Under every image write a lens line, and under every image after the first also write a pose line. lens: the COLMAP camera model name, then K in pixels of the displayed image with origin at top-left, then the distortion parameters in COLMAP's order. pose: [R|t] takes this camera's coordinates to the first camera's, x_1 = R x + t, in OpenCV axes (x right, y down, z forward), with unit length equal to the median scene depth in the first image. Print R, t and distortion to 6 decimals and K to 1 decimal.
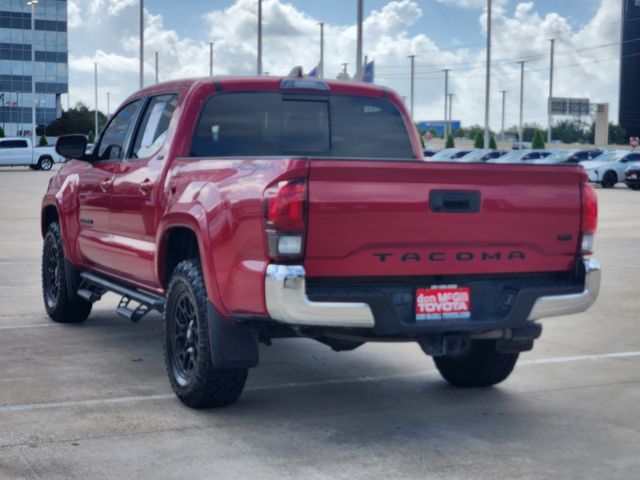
lens RADIAL K [[1285.1, 0, 320.0], [0, 1285.1, 240.0], [0, 0, 1]] dist [-0.359309, 3.655873]
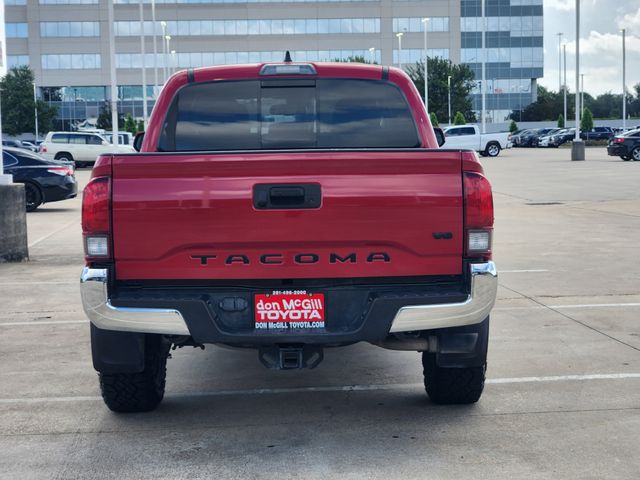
lens RADIAL K [[1285.1, 0, 320.0], [0, 1285.1, 240.0], [0, 0, 1]] dist [-0.359309, 3.655873]
pose [[0.911199, -0.000641, -0.411966, 0.480844], [0.005949, 0.999915, 0.011602, -0.009921], [0.411924, -0.013023, 0.911125, 0.197331]]
